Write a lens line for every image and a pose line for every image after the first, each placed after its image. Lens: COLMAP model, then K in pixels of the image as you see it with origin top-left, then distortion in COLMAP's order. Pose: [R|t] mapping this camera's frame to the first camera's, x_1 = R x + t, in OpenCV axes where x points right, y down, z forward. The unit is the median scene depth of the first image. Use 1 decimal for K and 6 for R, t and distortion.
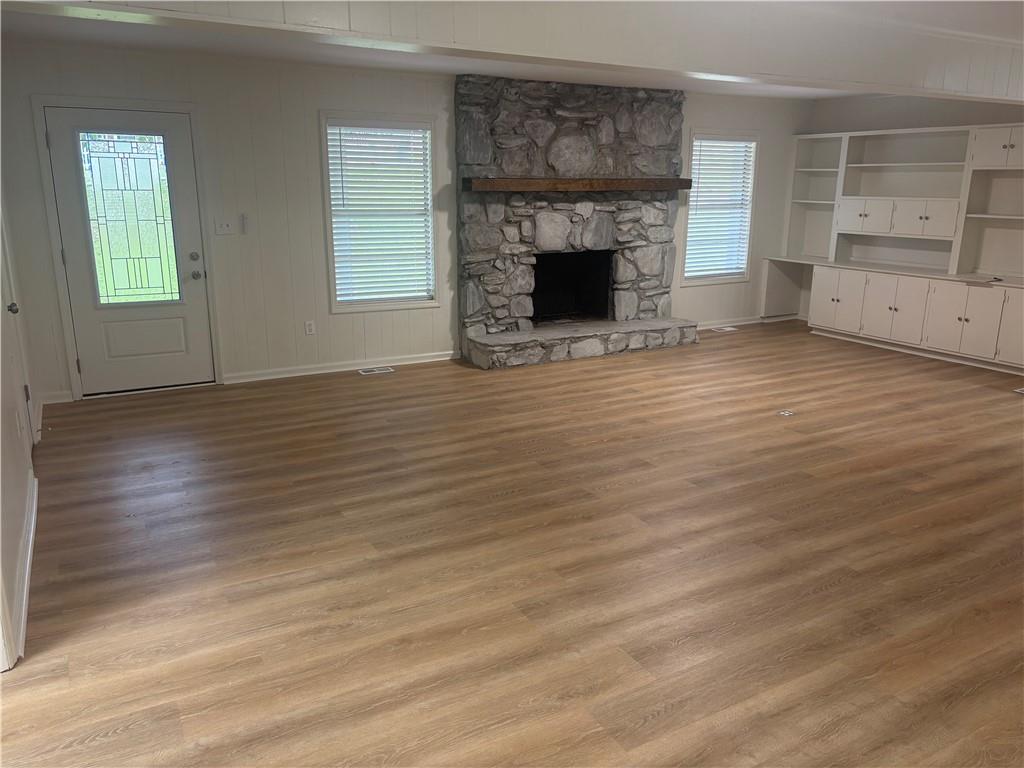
lens RADIAL K [[779.9, 0, 519.6], [0, 779.9, 387.6], [0, 0, 1]] dist [0.060153, -0.061617]
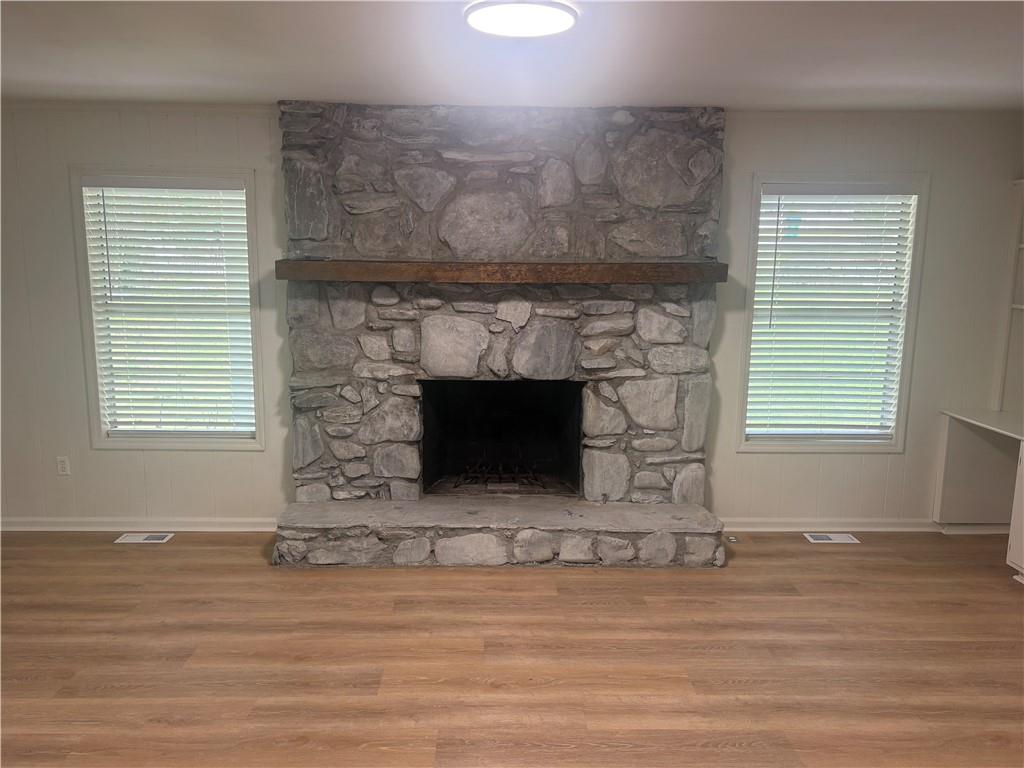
lens RADIAL K [[779.9, 0, 512.5], [0, 779.9, 390.2], [0, 0, 1]] dist [0.060153, -0.061617]
pose [[0.873687, 0.086238, -0.478784, 0.385269], [-0.128390, 0.990145, -0.055943, -0.140291], [0.469241, 0.110348, 0.876149, 0.501260]]
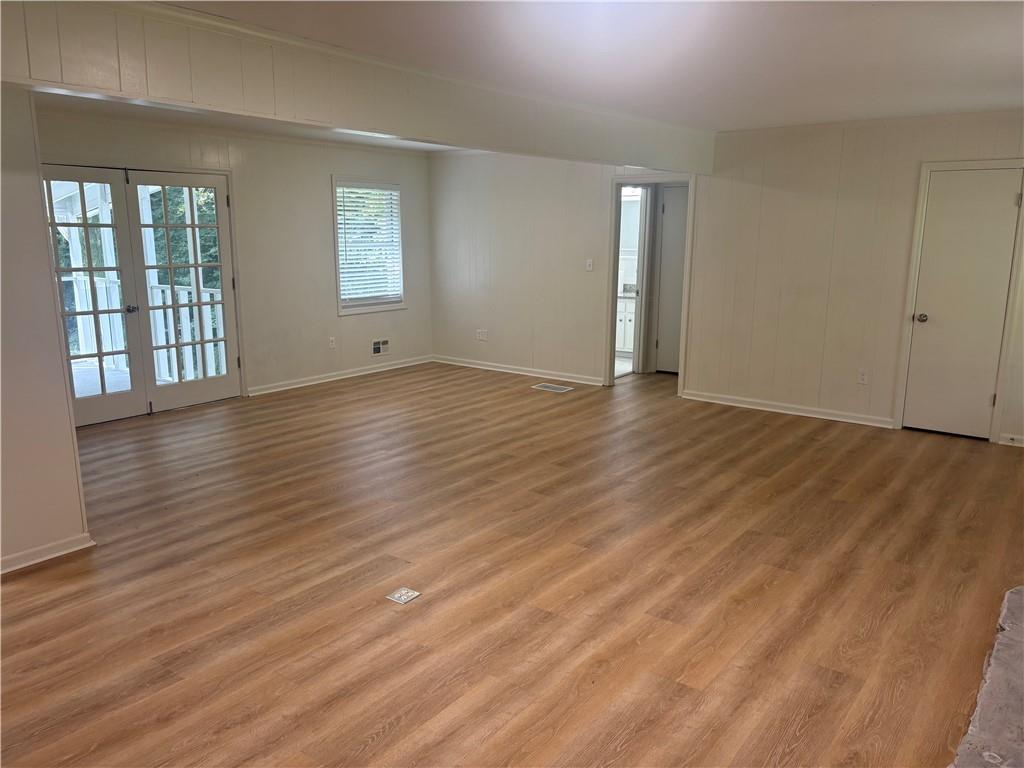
lens RADIAL K [[779.9, 0, 506.8], [0, 779.9, 386.4], [0, 0, 1]] dist [0.060153, -0.061617]
pose [[-0.922214, 0.068434, -0.380576, 0.382242], [-0.108397, 0.898999, 0.424323, -0.306278], [0.371176, 0.432570, -0.821652, 1.146924]]
